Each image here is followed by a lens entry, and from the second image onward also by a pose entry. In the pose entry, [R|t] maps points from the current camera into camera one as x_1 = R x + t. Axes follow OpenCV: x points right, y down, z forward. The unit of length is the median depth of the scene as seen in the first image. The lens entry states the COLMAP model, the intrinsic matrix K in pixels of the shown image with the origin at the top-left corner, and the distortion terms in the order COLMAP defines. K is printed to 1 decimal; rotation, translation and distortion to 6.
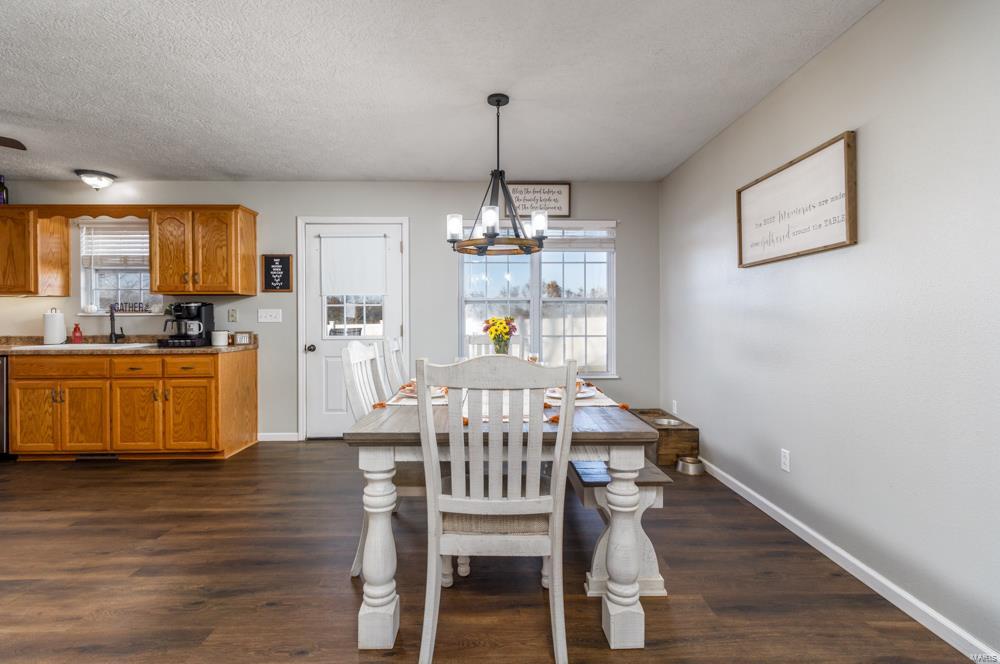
lens RADIAL K [[461.0, 0, 500.0], [0, 461.0, 320.9], [0, 0, 1]] dist [0.000548, -0.000048]
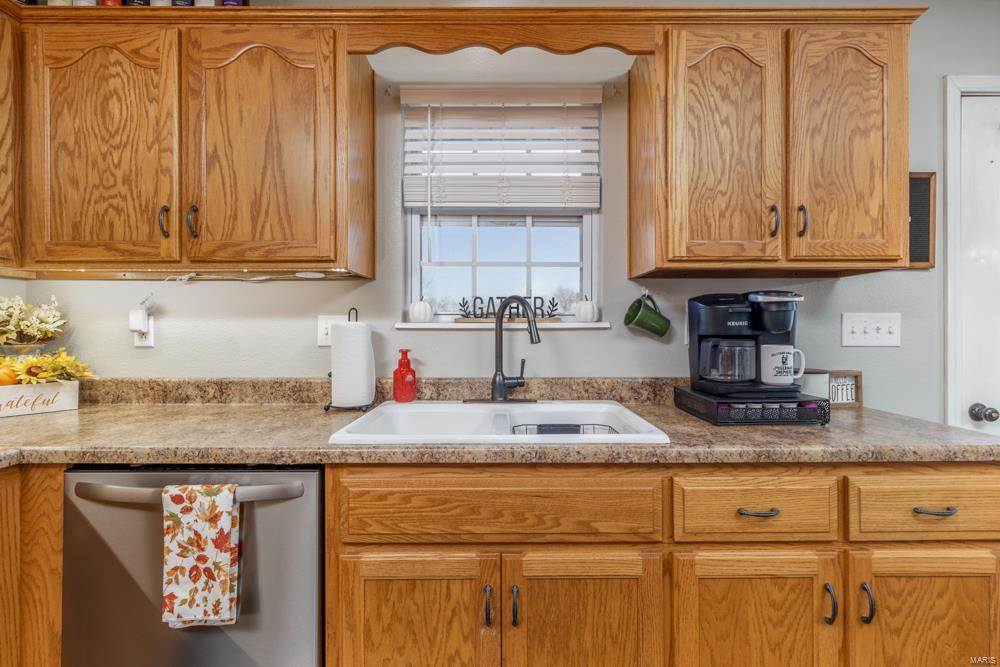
lens RADIAL K [[464.4, 0, 502.0], [0, 464.4, 328.1], [0, 0, 1]] dist [0.001682, 0.000458]
pose [[0.999829, 0.001227, -0.018441, -0.871844], [-0.001308, 0.999990, -0.004375, -0.010931], [0.018435, 0.004398, 0.999820, 0.646444]]
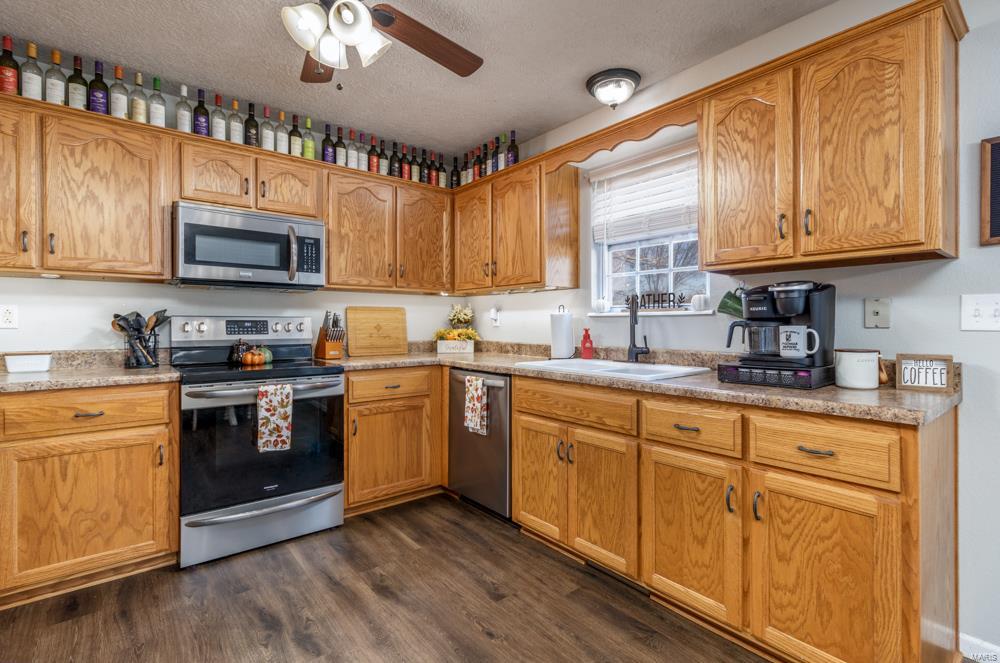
lens RADIAL K [[465.5, 0, 502.2], [0, 465.5, 325.9], [0, 0, 1]] dist [0.002017, 0.000475]
pose [[0.616573, 0.006892, -0.787267, -0.494234], [-0.004618, 0.999976, 0.005137, -0.000607], [0.787284, 0.000468, 0.616590, 0.522168]]
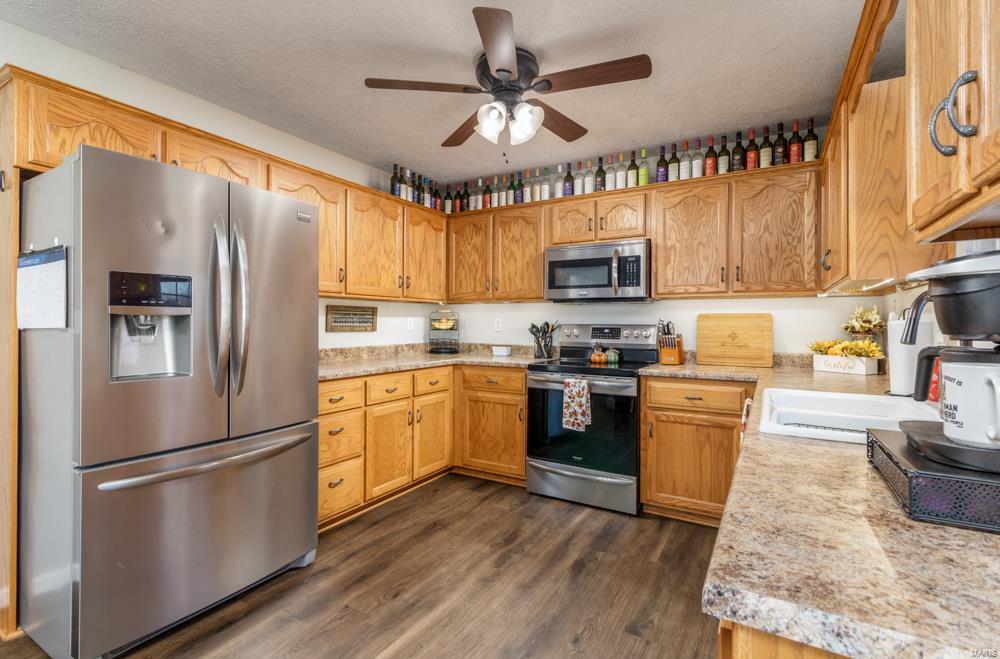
lens RADIAL K [[463.6, 0, 497.8], [0, 463.6, 323.8], [0, 0, 1]] dist [-0.000701, 0.000085]
pose [[-0.529553, 0.001389, -0.848276, -0.427359], [-0.006124, 0.999966, 0.005461, -0.014608], [0.848255, 0.008087, -0.529527, 0.943202]]
